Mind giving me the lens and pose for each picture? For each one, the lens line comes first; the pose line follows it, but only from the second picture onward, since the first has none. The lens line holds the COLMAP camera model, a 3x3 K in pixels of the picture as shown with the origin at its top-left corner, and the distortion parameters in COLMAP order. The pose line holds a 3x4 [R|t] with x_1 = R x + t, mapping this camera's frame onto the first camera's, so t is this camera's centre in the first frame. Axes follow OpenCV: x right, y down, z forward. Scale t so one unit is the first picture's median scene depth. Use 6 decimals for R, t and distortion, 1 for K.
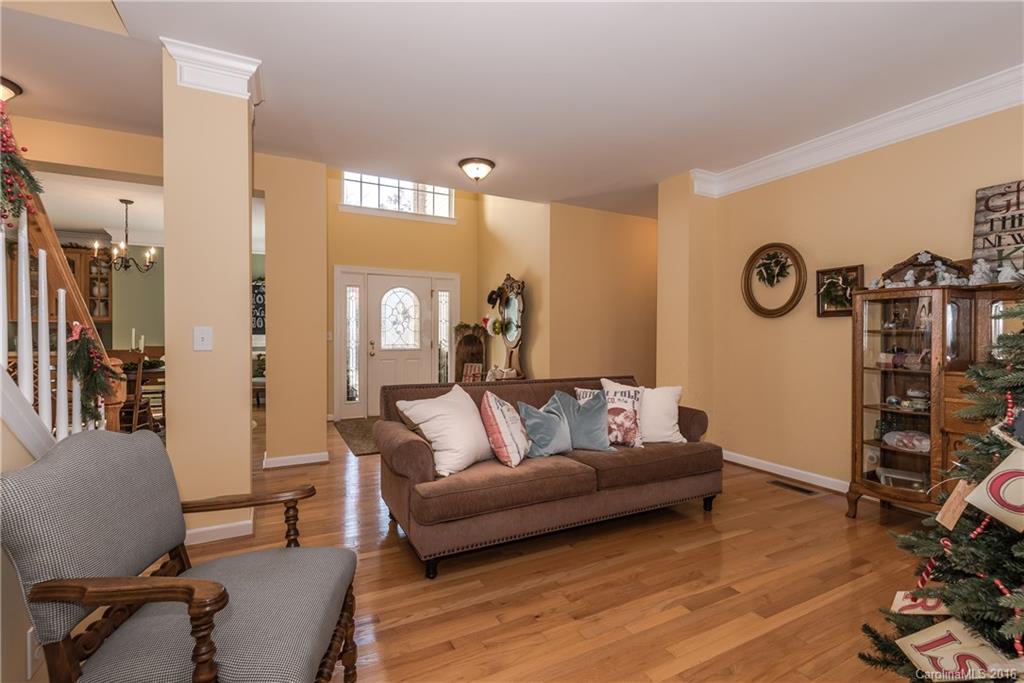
lens RADIAL K [[446.2, 0, 509.3], [0, 446.2, 342.0], [0, 0, 1]] dist [-0.003405, -0.000714]
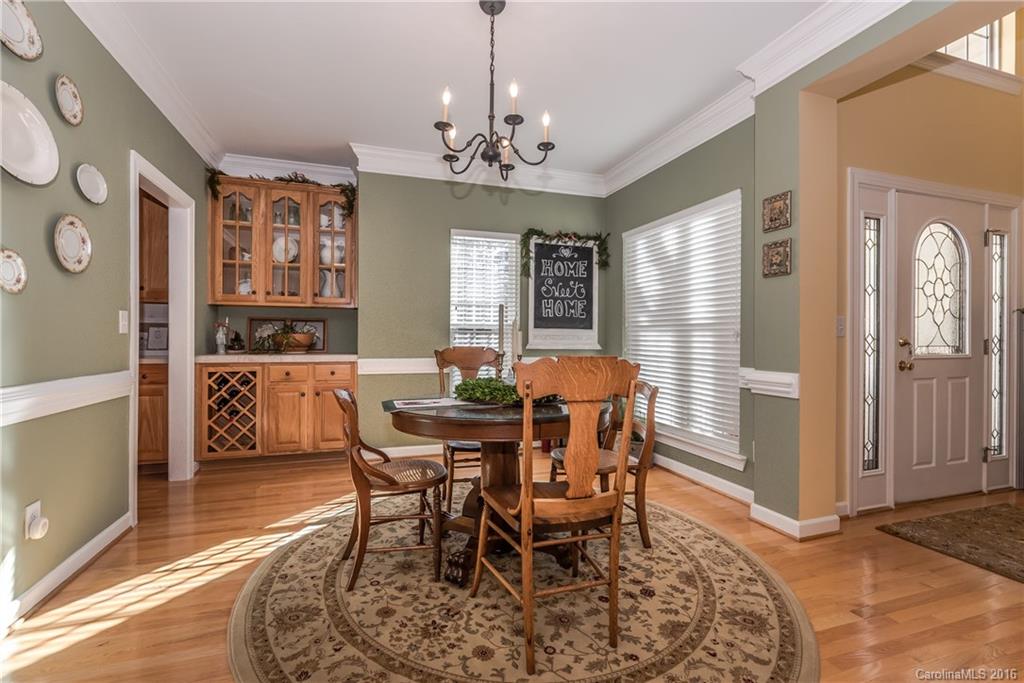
lens RADIAL K [[446.2, 0, 510.0], [0, 446.2, 340.7], [0, 0, 1]] dist [-0.003405, -0.000714]
pose [[0.989329, -0.001142, -0.145698, -0.624339], [0.000065, 0.999973, -0.007395, 0.004360], [0.145702, 0.007306, 0.989302, 0.469797]]
